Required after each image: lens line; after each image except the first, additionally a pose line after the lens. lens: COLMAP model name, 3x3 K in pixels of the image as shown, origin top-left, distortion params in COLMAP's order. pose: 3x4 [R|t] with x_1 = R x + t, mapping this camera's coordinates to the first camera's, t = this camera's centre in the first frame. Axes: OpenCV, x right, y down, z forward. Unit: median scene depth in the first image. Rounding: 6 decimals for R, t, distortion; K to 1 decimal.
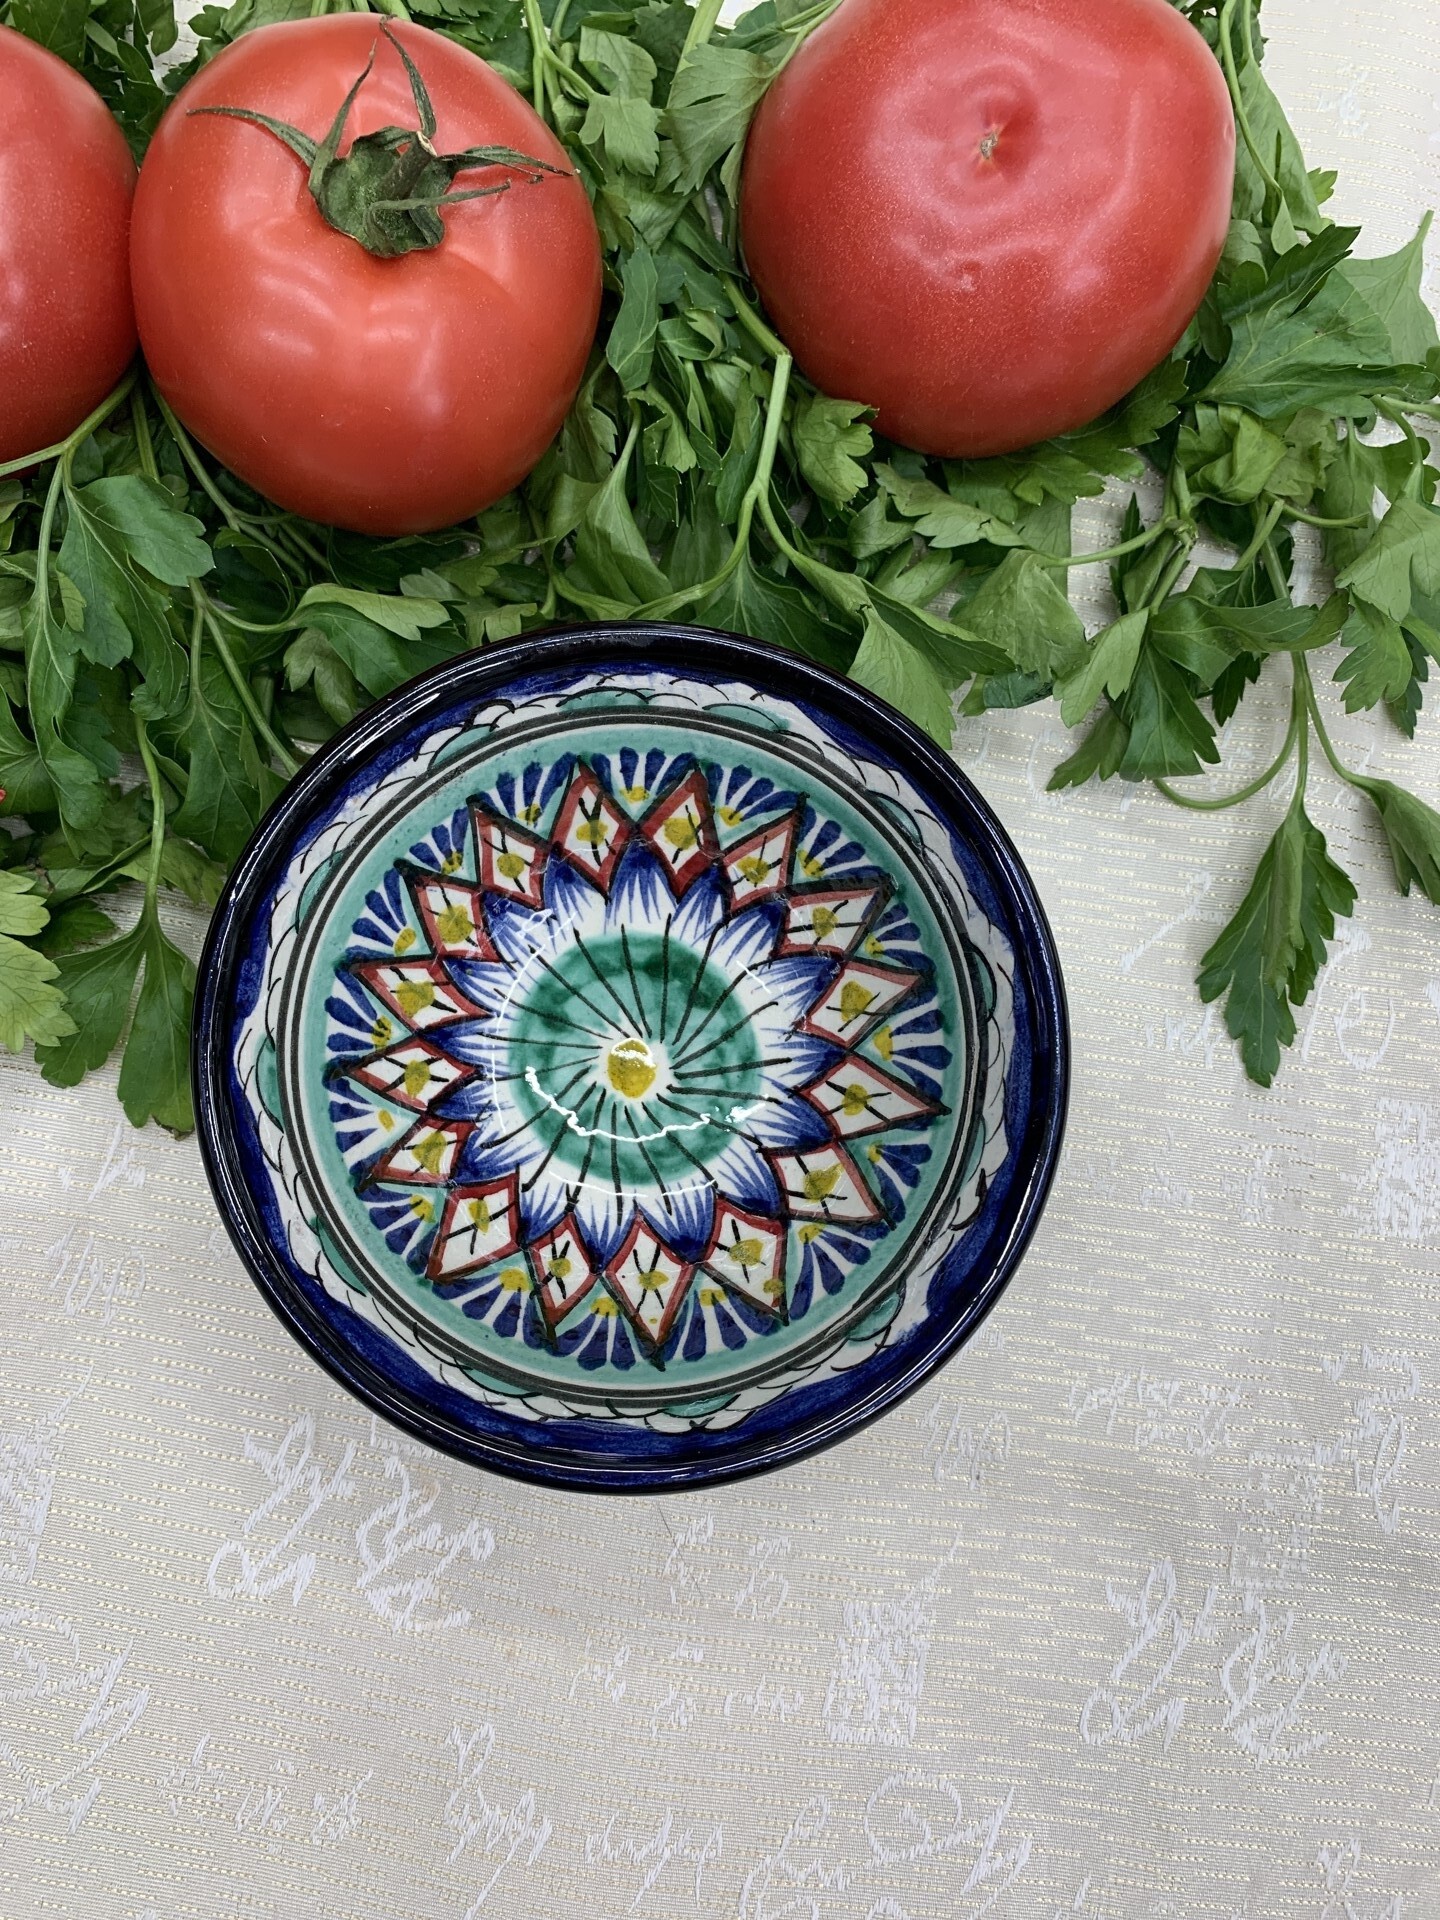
lens RADIAL K [[1509.6, 0, 725.9], [0, 1509.6, 965.1], [0, 0, 1]] dist [-0.007905, 0.000076]
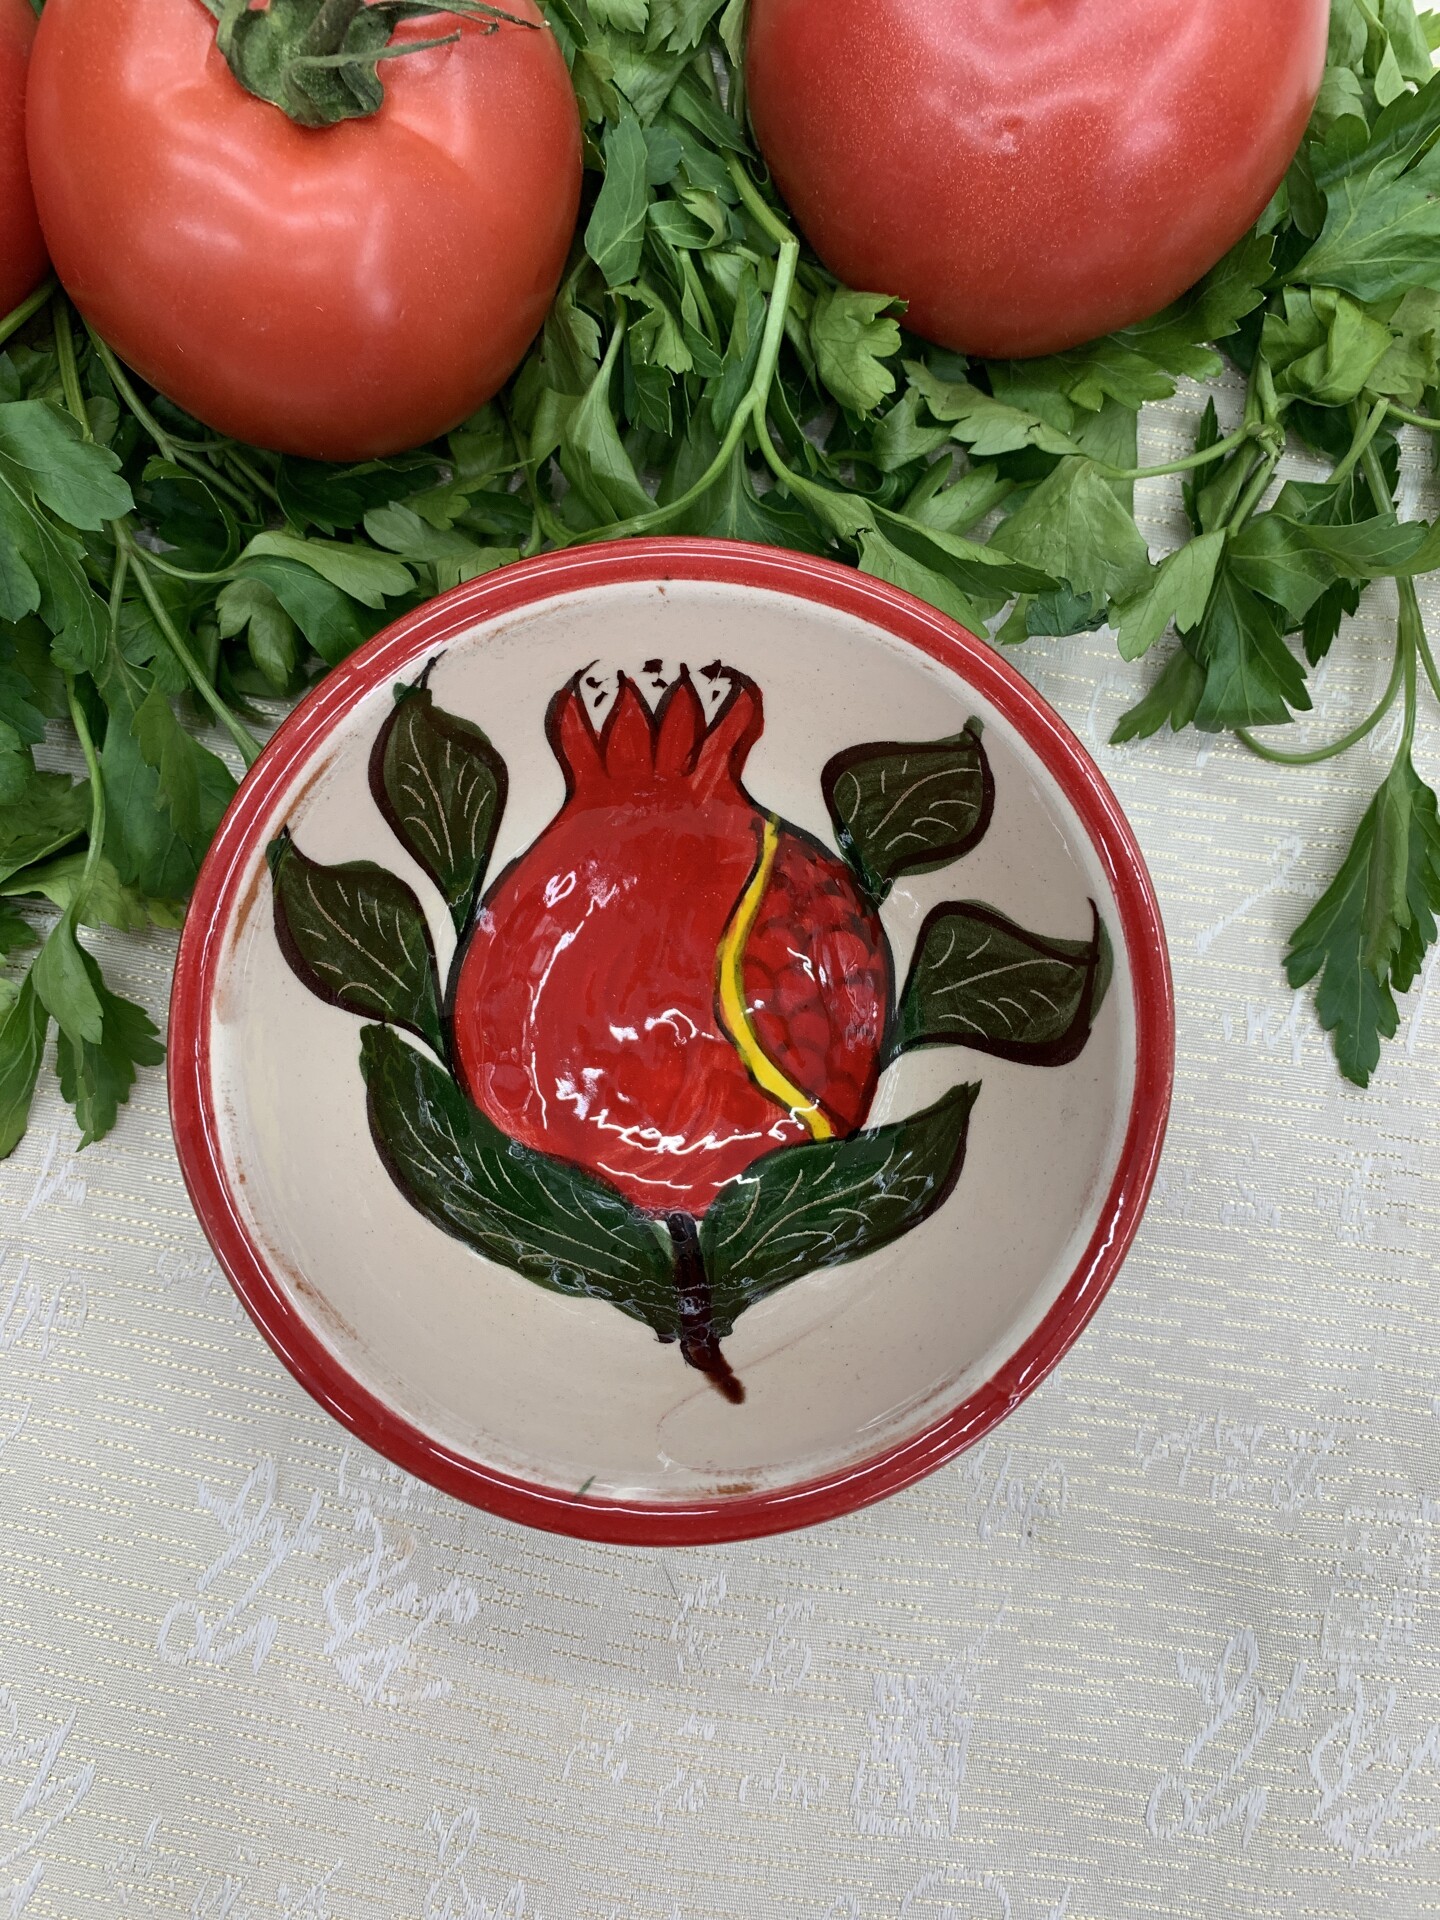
lens RADIAL K [[1515.1, 0, 742.4], [0, 1515.1, 948.4], [0, 0, 1]] dist [-0.004470, -0.003847]
pose [[0.999001, -0.005926, -0.044289, 0.042745], [0.007029, 0.999668, 0.024801, -0.022874], [0.044127, -0.025087, 0.998711, 0.126305]]
